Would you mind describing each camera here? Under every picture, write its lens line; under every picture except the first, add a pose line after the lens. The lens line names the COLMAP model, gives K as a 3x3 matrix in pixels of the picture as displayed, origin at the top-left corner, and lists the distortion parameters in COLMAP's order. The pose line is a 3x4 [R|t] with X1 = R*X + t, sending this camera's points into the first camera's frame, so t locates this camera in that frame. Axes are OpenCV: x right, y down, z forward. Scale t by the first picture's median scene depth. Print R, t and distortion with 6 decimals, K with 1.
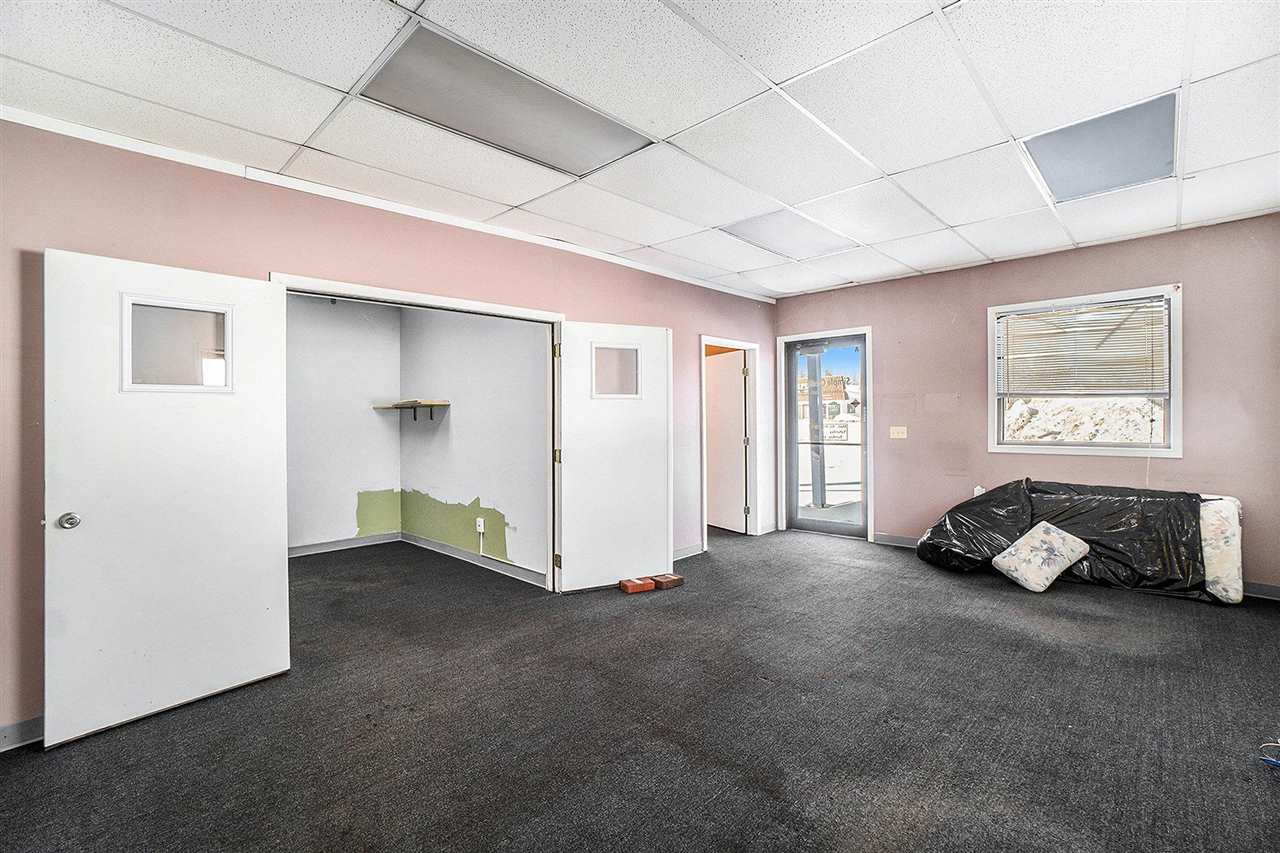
lens RADIAL K [[558.7, 0, 634.8], [0, 558.7, 419.4], [0, 0, 1]] dist [-0.052660, 0.016829]
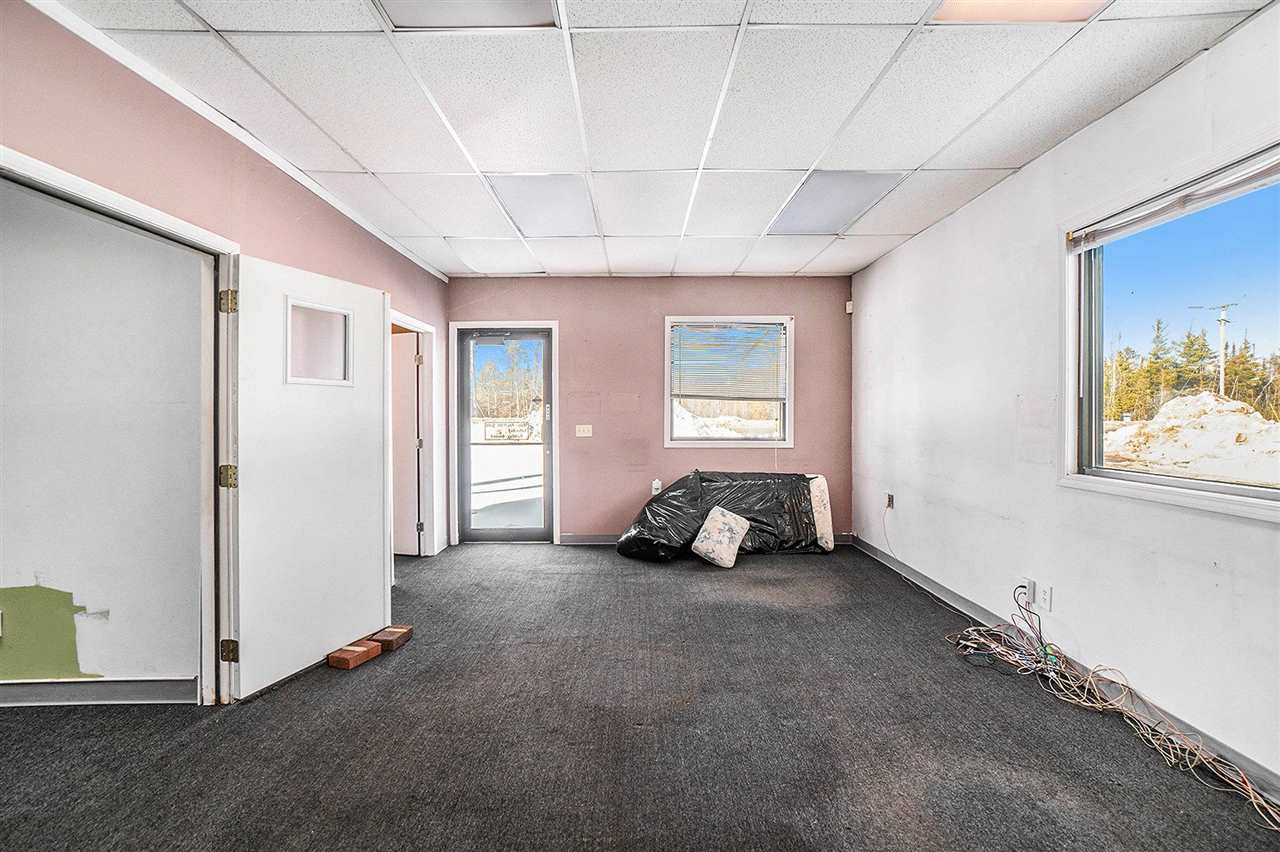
lens RADIAL K [[581.1, 0, 620.3], [0, 581.1, 417.5], [0, 0, 1]] dist [-0.057098, 0.037223]
pose [[0.716764, 0.004230, 0.697303, -0.260496], [-0.004450, 0.999989, -0.001492, 0.000947], [-0.697302, -0.002034, 0.716775, 0.256879]]
